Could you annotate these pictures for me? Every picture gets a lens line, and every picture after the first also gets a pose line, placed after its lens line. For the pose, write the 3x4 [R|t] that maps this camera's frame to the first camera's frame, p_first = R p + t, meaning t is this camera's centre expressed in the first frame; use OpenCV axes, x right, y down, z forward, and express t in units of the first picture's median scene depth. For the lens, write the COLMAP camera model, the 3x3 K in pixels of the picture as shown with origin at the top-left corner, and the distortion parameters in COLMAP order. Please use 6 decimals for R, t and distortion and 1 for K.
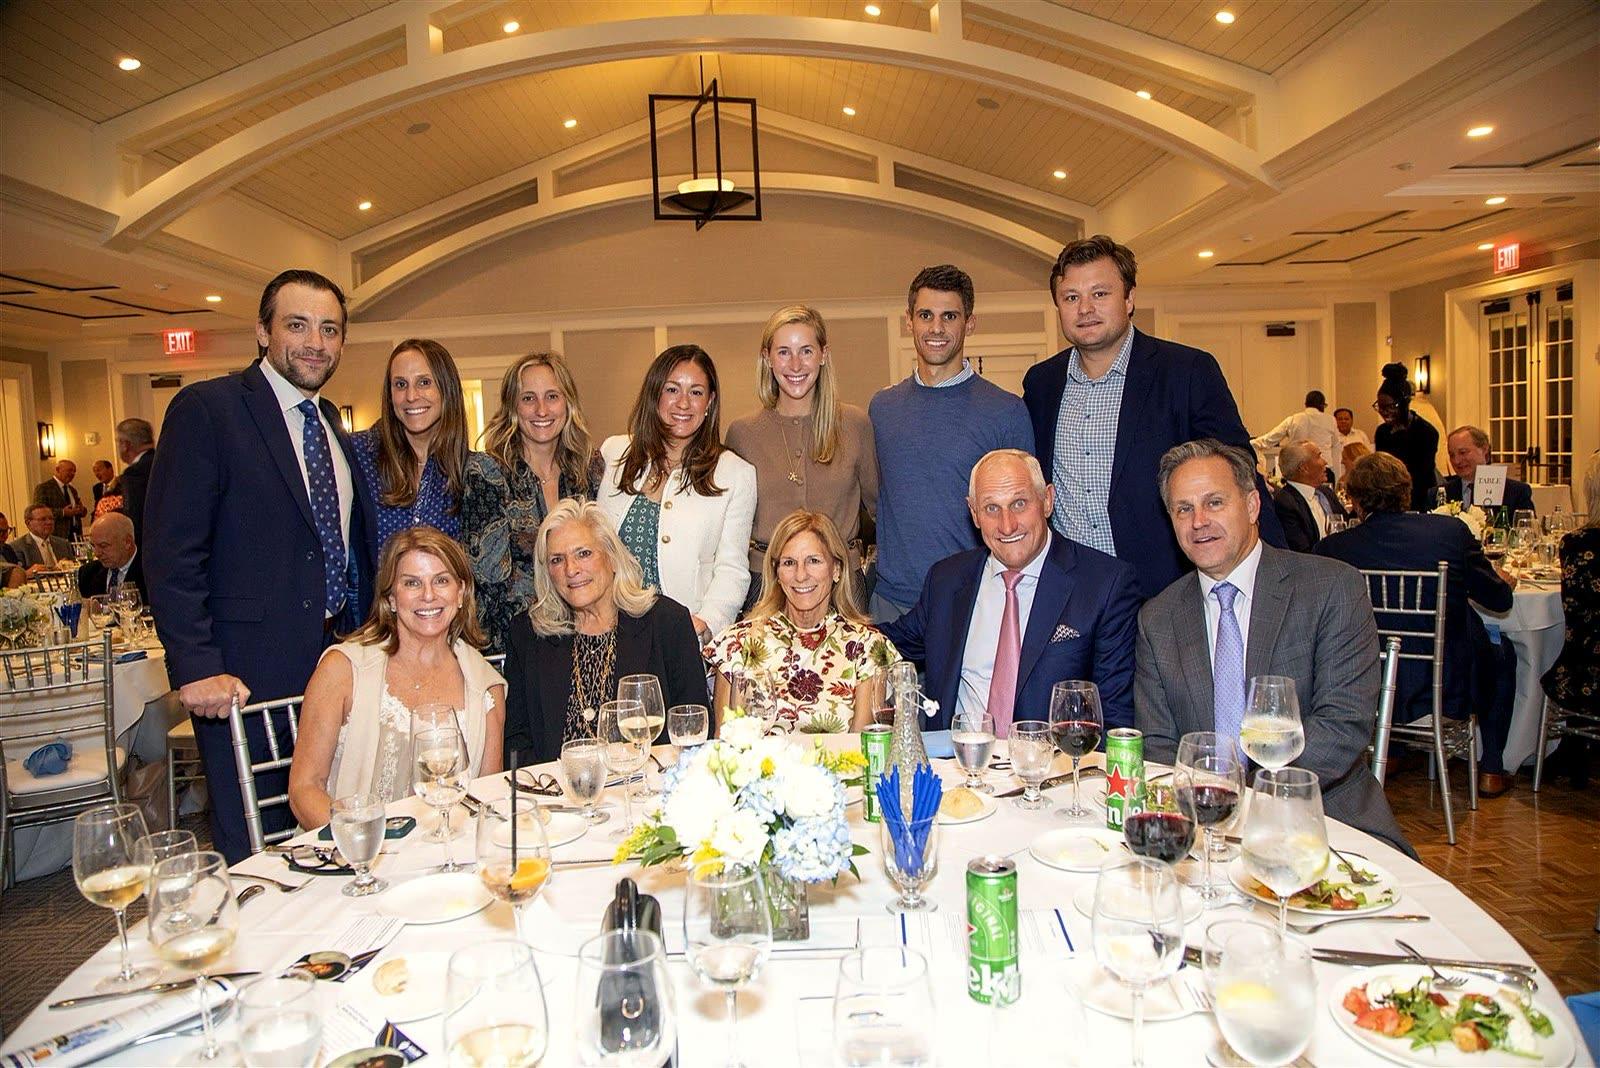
lens RADIAL K [[1051.5, 0, 800.0], [0, 1051.5, 534.0], [0, 0, 1]] dist [-0.103433, 0.039279]
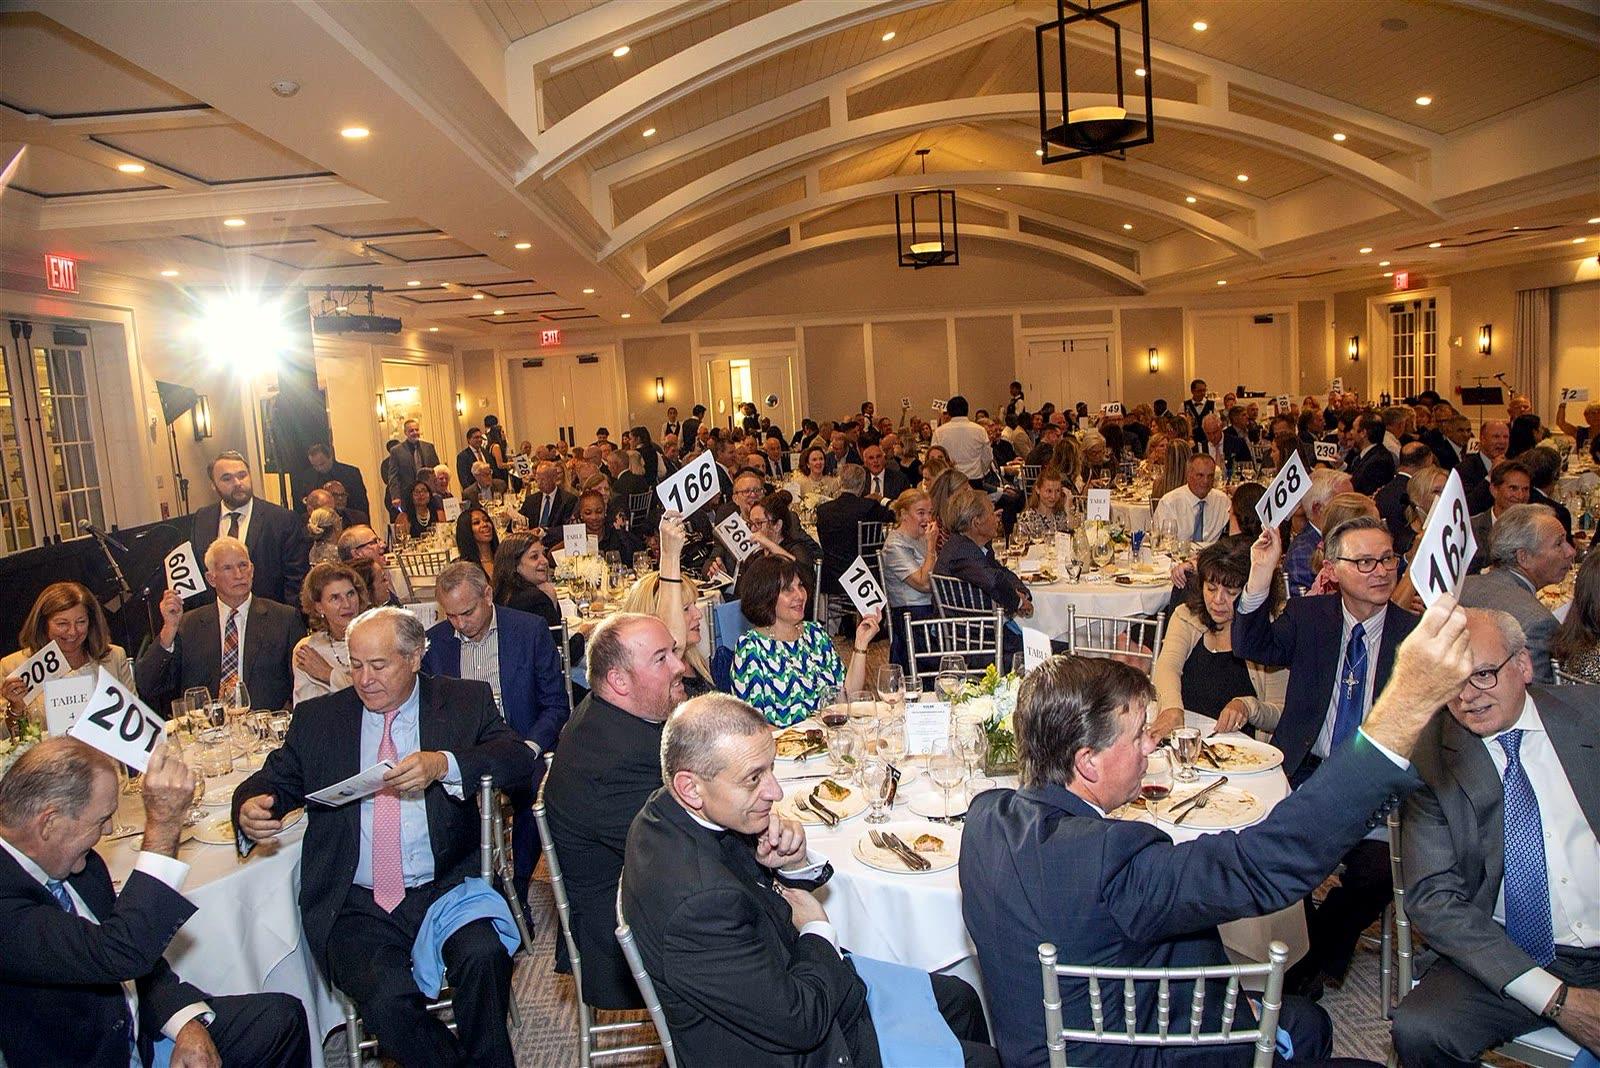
lens RADIAL K [[1051.5, 0, 800.0], [0, 1051.5, 534.0], [0, 0, 1]] dist [-0.103433, 0.039279]
pose [[0.999405, -0.022645, 0.026016, -0.304089], [0.021157, 0.998201, 0.056107, 0.024031], [-0.027239, -0.055523, 0.998086, -0.595814]]
